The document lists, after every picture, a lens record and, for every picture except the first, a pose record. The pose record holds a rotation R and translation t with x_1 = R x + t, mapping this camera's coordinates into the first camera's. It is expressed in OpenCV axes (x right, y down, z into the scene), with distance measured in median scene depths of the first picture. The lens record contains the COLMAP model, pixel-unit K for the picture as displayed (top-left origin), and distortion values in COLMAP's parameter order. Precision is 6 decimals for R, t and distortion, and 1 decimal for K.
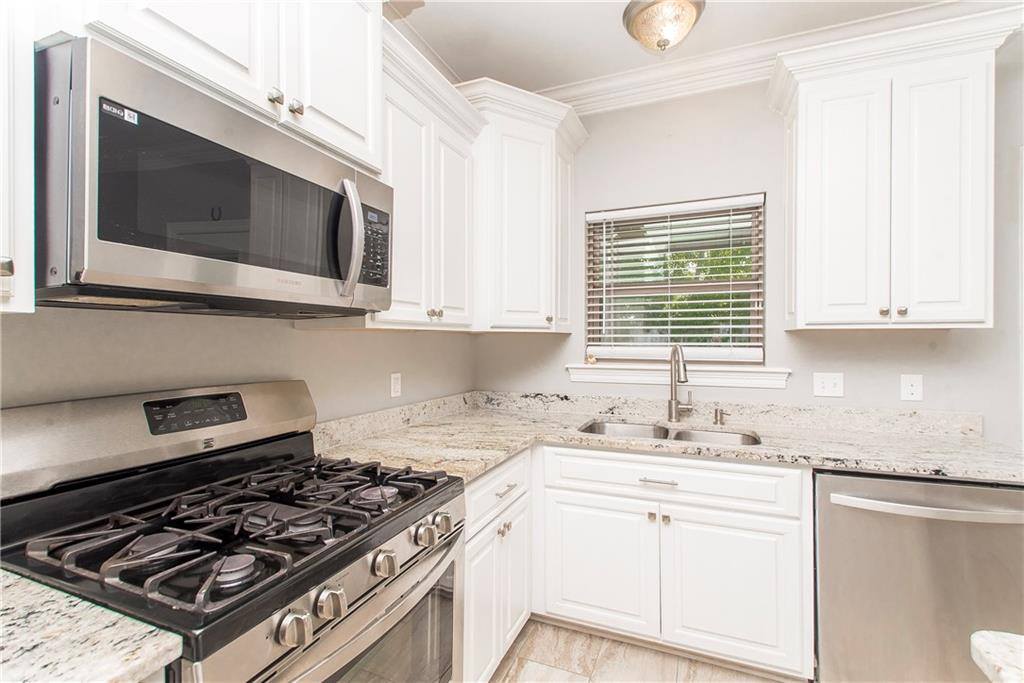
lens RADIAL K [[434.8, 0, 512.0], [0, 434.8, 341.5], [0, 0, 1]] dist [0.000030, -0.000249]
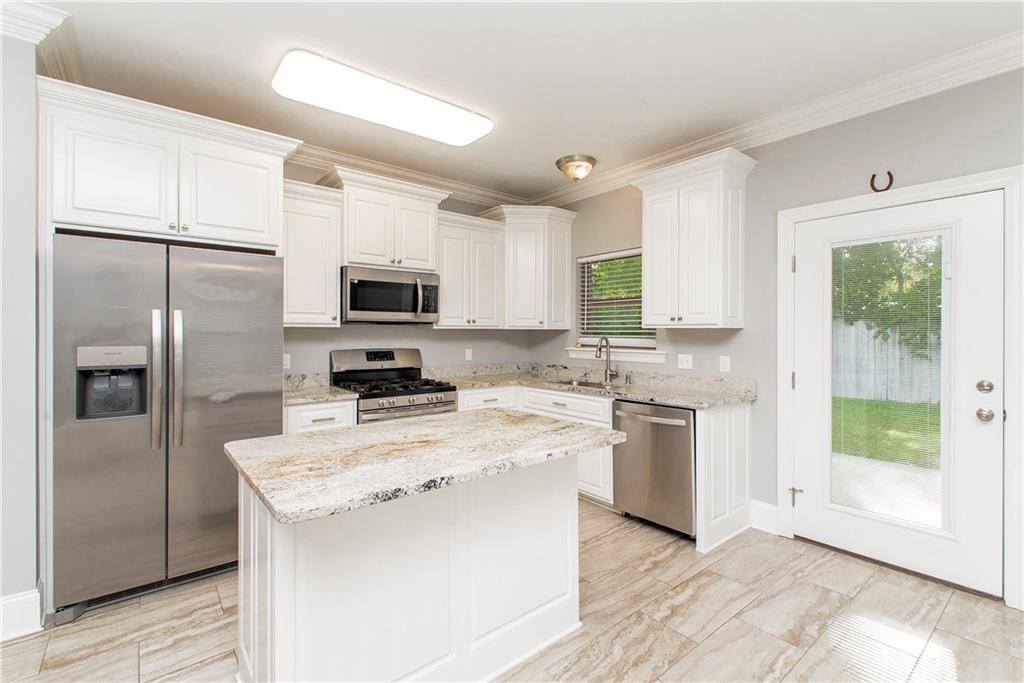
lens RADIAL K [[454.8, 0, 515.6], [0, 454.8, 331.7], [0, 0, 1]] dist [-0.000821, -0.001228]
pose [[0.870327, 0.003562, -0.492461, 1.467379], [-0.005280, 0.999984, -0.002098, -0.010103], [0.492446, 0.004426, 0.870332, -1.154279]]
